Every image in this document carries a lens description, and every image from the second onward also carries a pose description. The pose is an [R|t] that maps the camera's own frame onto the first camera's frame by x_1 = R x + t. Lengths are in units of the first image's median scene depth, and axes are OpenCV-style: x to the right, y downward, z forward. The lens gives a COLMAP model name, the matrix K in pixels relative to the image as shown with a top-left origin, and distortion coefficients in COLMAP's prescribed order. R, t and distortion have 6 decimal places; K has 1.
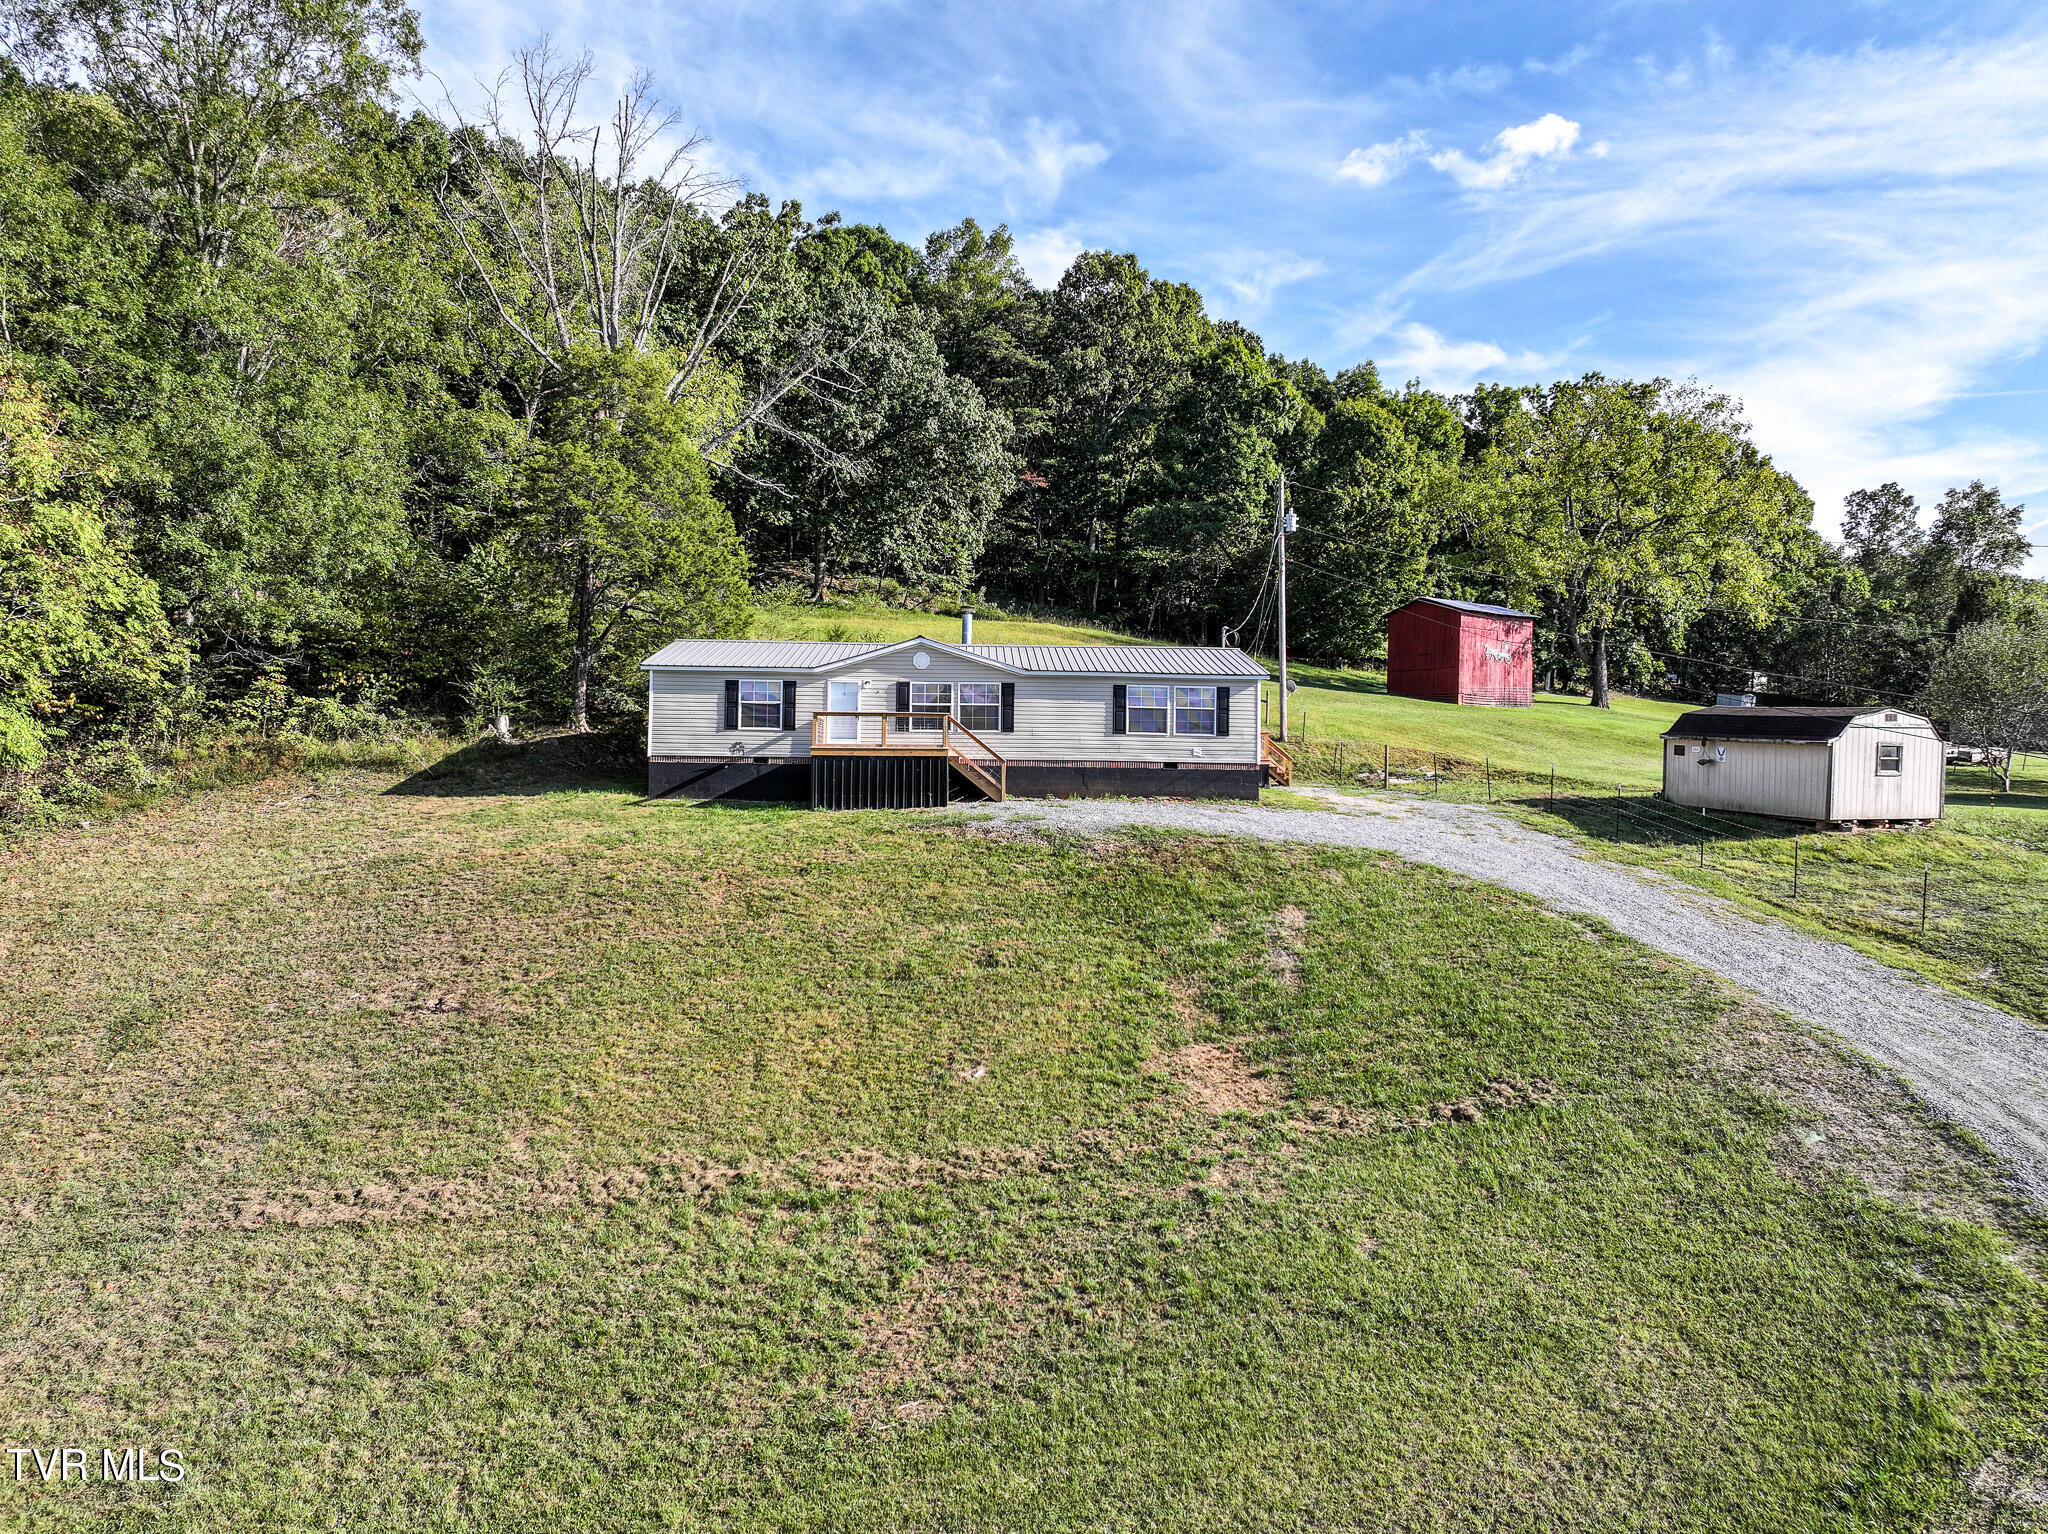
lens RADIAL K [[1439.4, 0, 1028.0], [0, 1439.4, 763.4], [0, 0, 1]] dist [-0.001621, 0.015827]
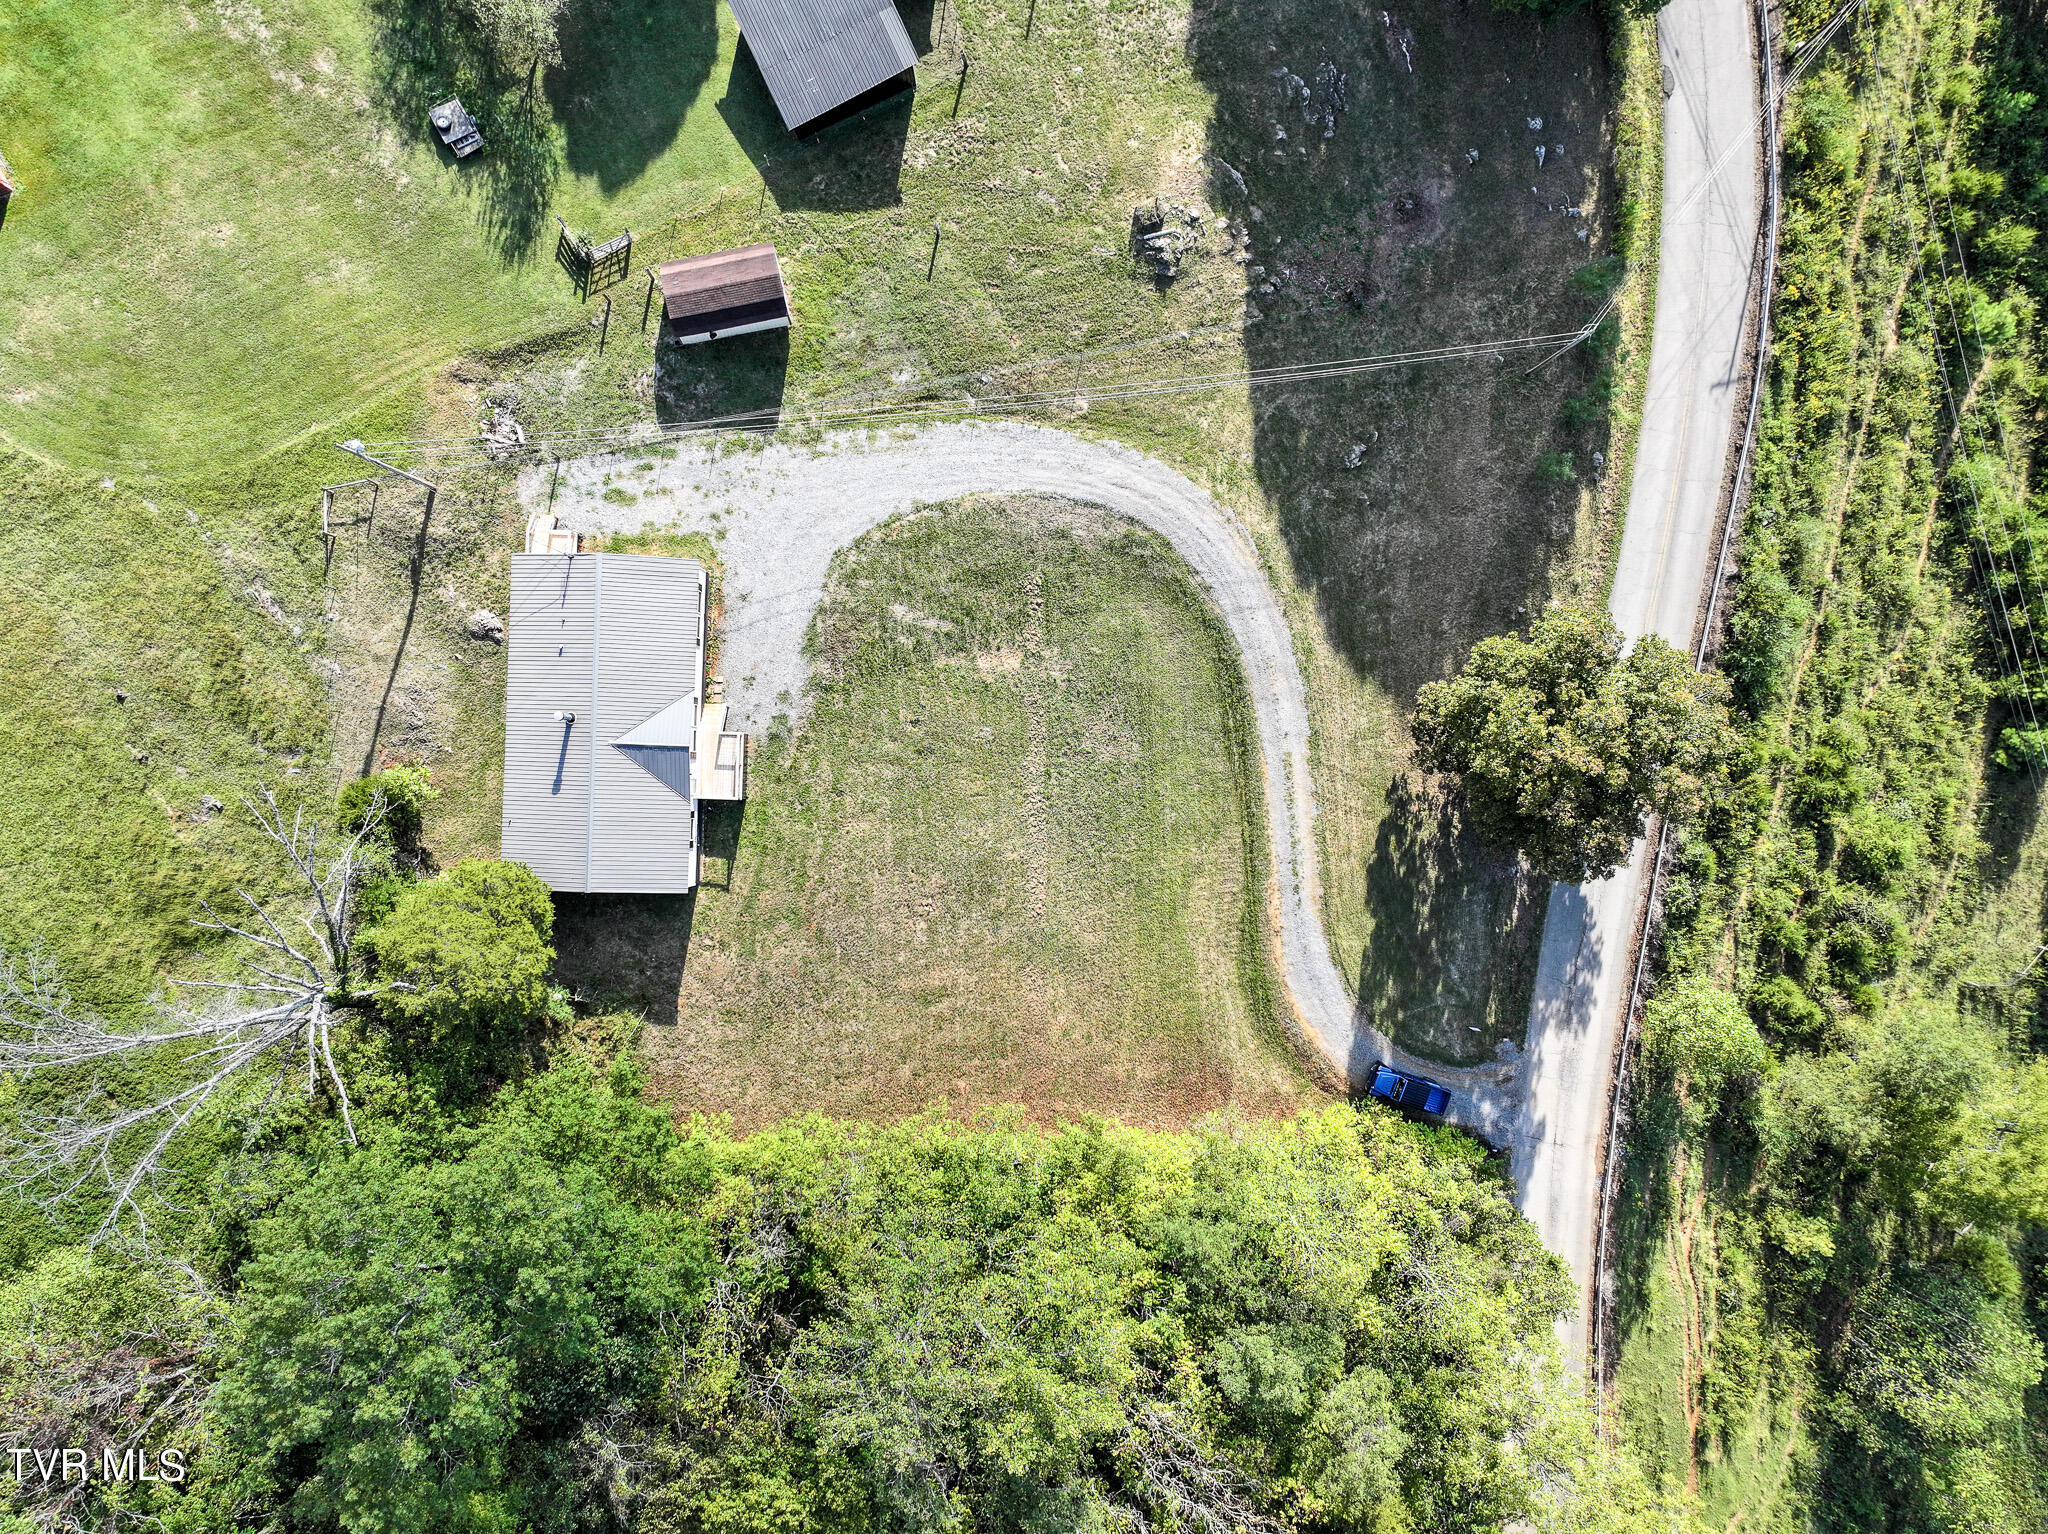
lens RADIAL K [[1430.7, 0, 1024.0], [0, 1430.7, 767.0], [0, 0, 1]] dist [-0.004482, 0.024497]
pose [[0.072348, -0.997336, -0.009268, -0.044317], [-0.020013, -0.010742, 0.999742, -1.620539], [-0.997179, -0.072144, -0.020737, 0.501179]]
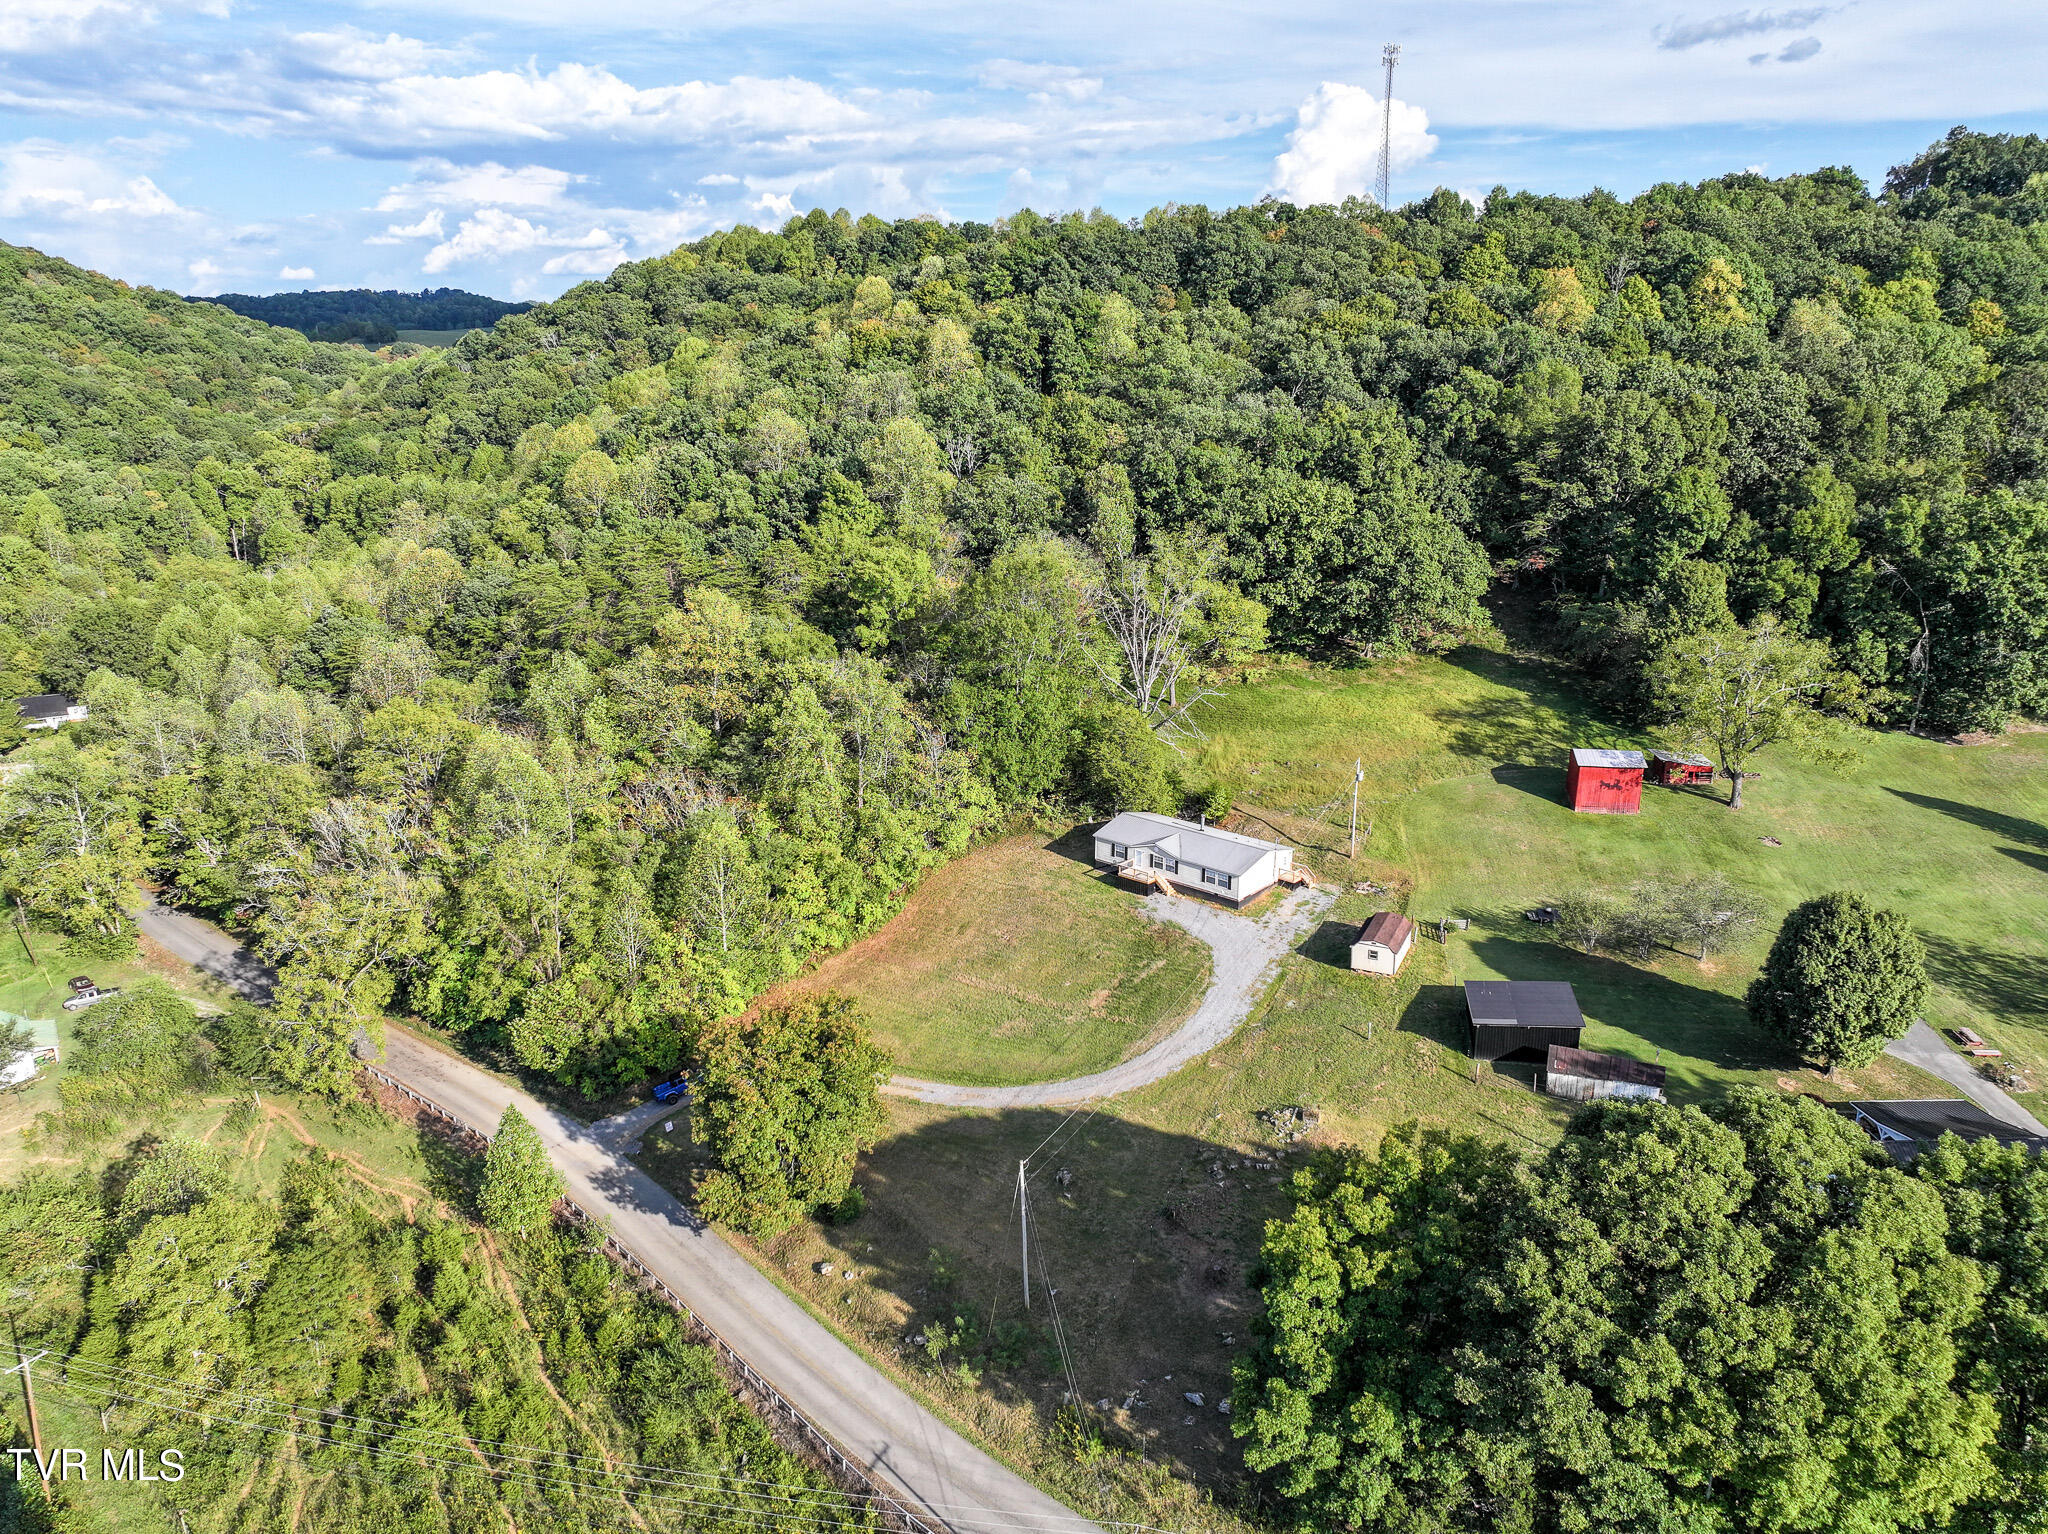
lens RADIAL K [[1437.4, 0, 1023.4], [0, 1437.4, 760.3], [0, 0, 1]] dist [-0.002736, 0.022572]
pose [[0.727507, 0.182123, -0.661487, 1.627407], [0.016337, 0.959254, 0.282072, -1.053557], [0.685906, -0.216016, 0.694889, -1.326283]]
